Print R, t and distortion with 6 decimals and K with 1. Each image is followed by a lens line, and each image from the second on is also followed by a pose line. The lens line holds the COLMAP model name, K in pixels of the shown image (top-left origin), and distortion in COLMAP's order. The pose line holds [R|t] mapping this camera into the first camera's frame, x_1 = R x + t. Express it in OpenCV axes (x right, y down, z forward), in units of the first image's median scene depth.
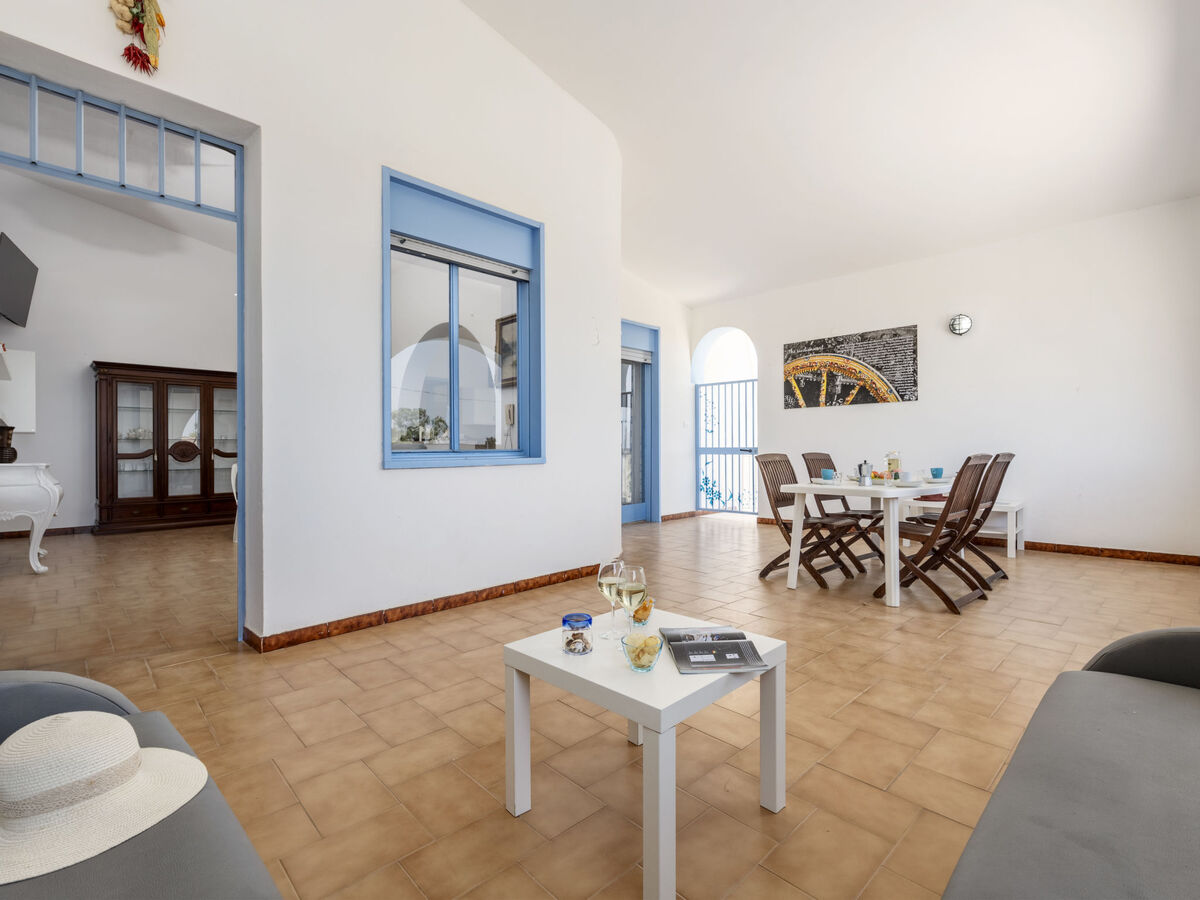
lens RADIAL K [[560.6, 0, 614.1], [0, 560.6, 445.5], [0, 0, 1]] dist [-0.000976, -0.000115]
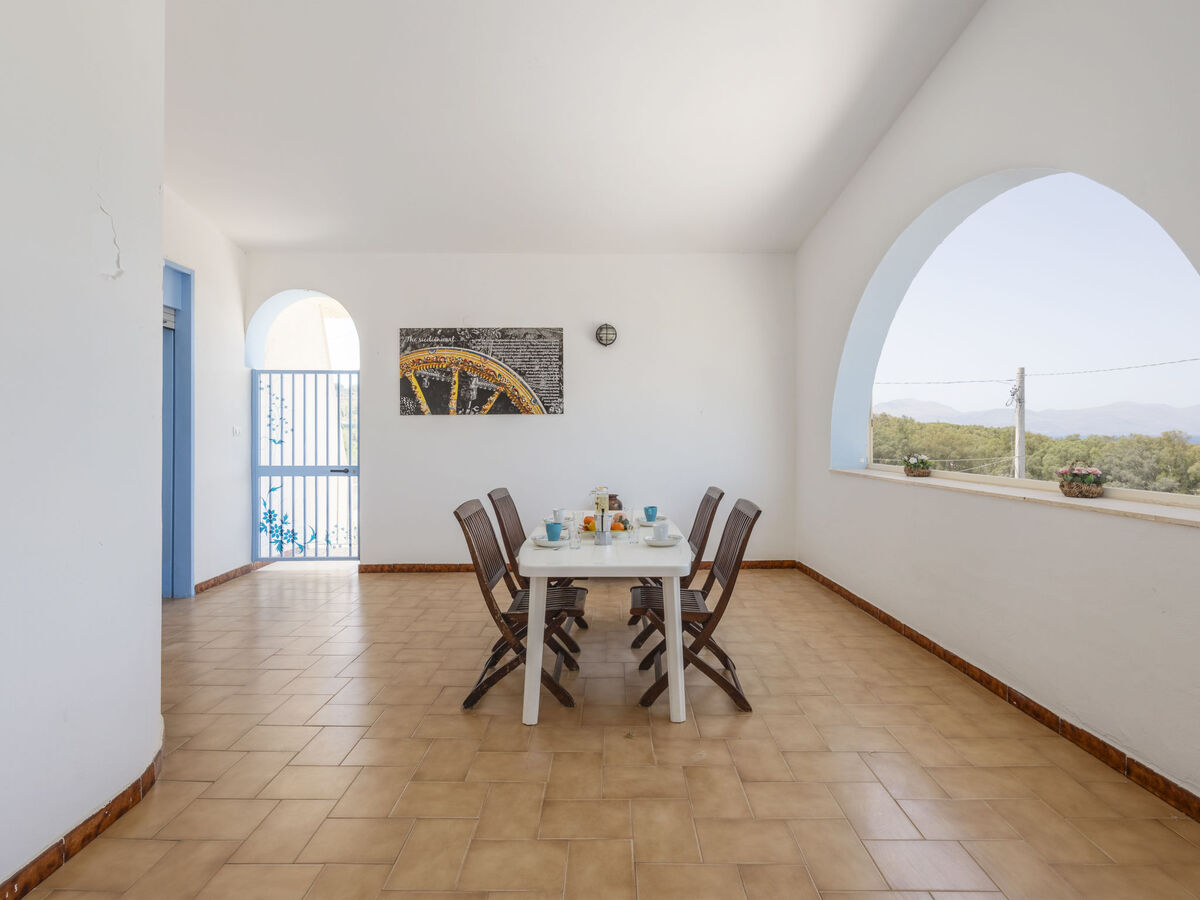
lens RADIAL K [[579.7, 0, 606.3], [0, 579.7, 435.8], [0, 0, 1]] dist [0.000686, -0.000563]
pose [[0.705033, 0.006306, 0.709146, -0.049988], [-0.006791, 0.999975, -0.002141, -0.038493], [-0.709142, -0.003306, 0.705058, 0.268050]]
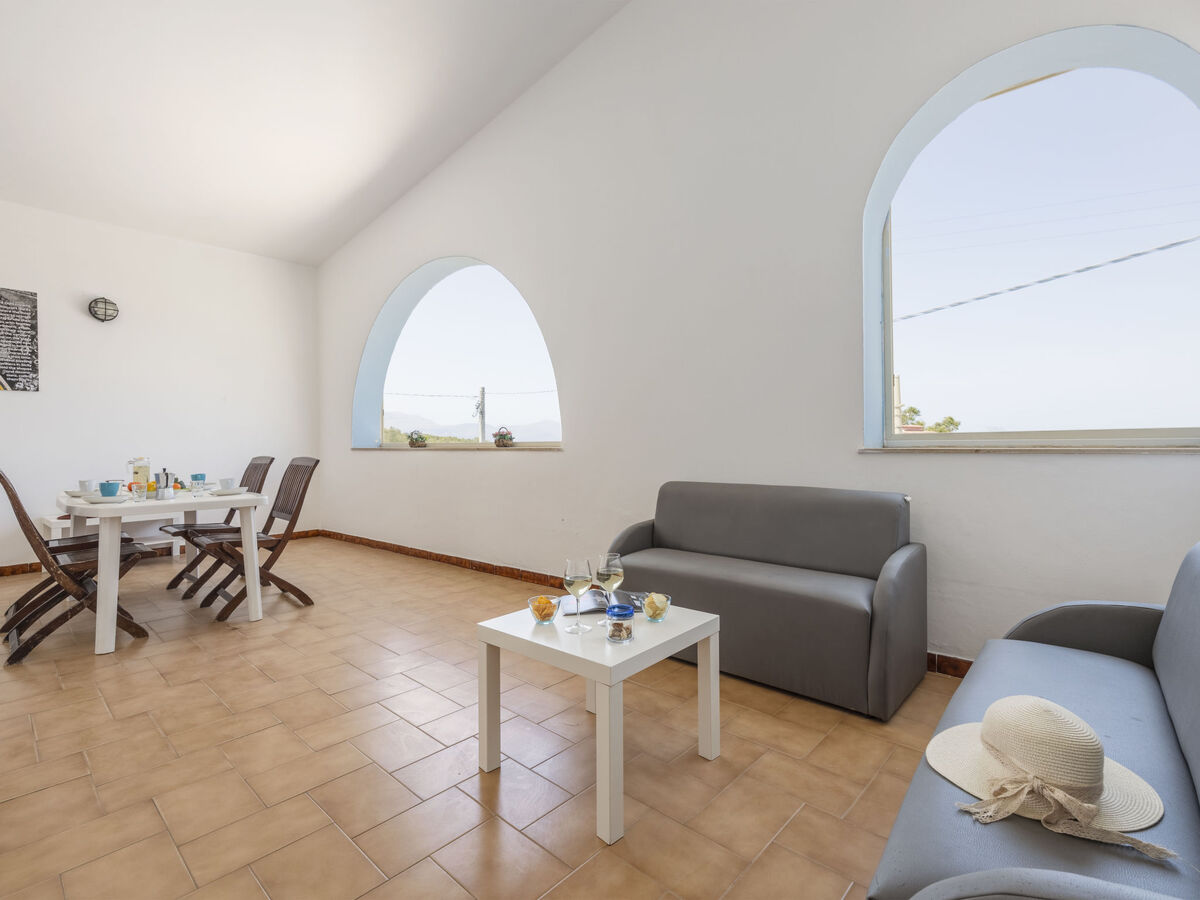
lens RADIAL K [[560.6, 0, 614.1], [0, 560.6, 445.5], [0, 0, 1]] dist [-0.000976, -0.000115]
pose [[-0.066761, 0.004089, 0.997761, -0.241568], [0.002175, 0.999990, -0.003952, -0.001315], [-0.997767, 0.001906, -0.066769, 0.228287]]
